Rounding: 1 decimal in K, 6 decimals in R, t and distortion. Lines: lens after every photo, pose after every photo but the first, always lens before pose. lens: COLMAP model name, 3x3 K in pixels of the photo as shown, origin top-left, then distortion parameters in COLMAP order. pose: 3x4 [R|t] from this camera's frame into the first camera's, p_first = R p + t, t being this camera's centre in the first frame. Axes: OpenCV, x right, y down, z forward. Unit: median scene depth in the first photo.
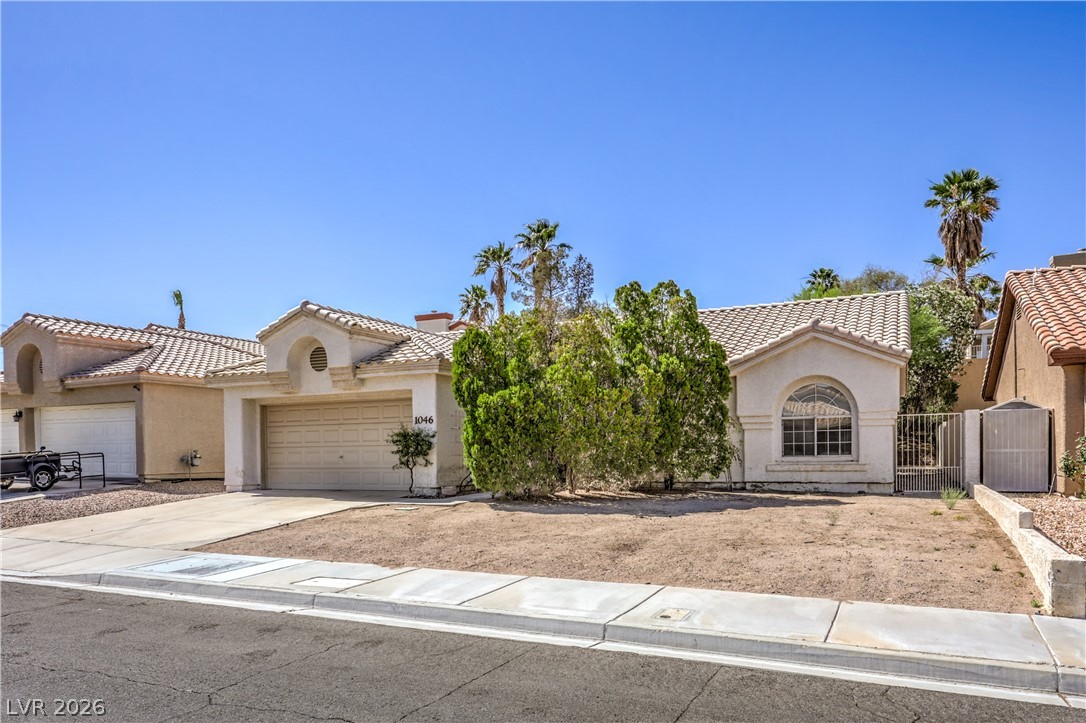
lens RADIAL K [[752.5, 0, 542.6], [0, 752.5, 362.9], [0, 0, 1]] dist [0.000043, 0.000000]
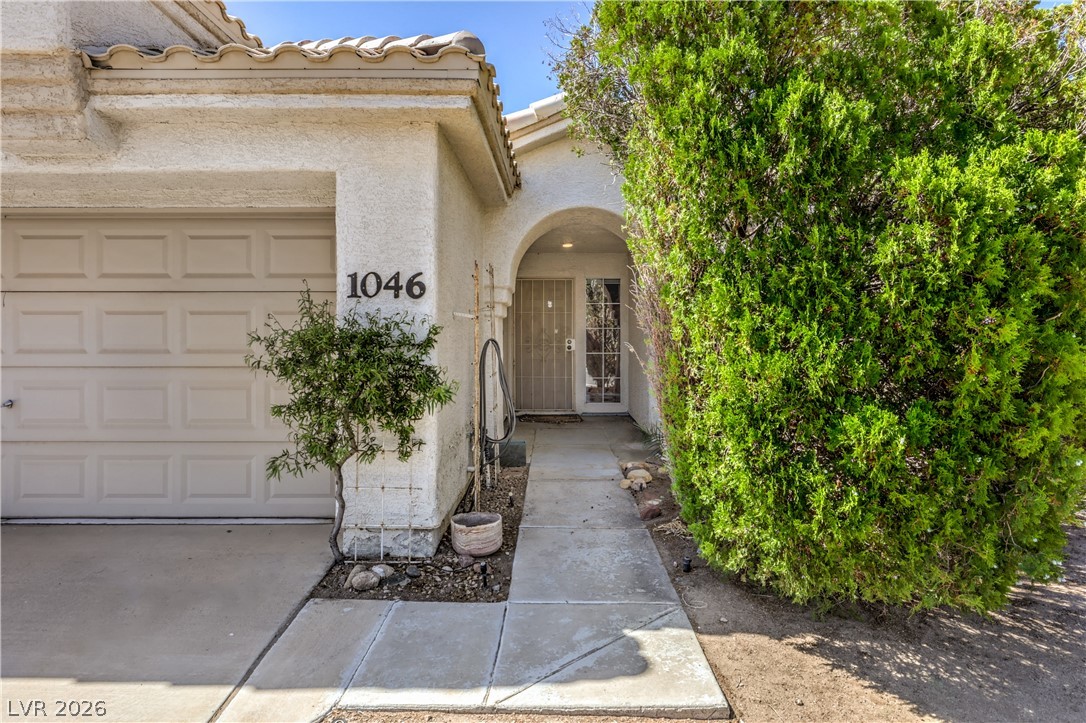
lens RADIAL K [[687.4, 0, 542.7], [0, 687.4, 310.7], [0, 0, 1]] dist [-0.000694, 0.000546]
pose [[0.909525, 0.022504, 0.415040, -0.210683], [-0.056645, 0.995928, 0.070131, 0.064352], [-0.411772, -0.087296, 0.907096, 0.747858]]
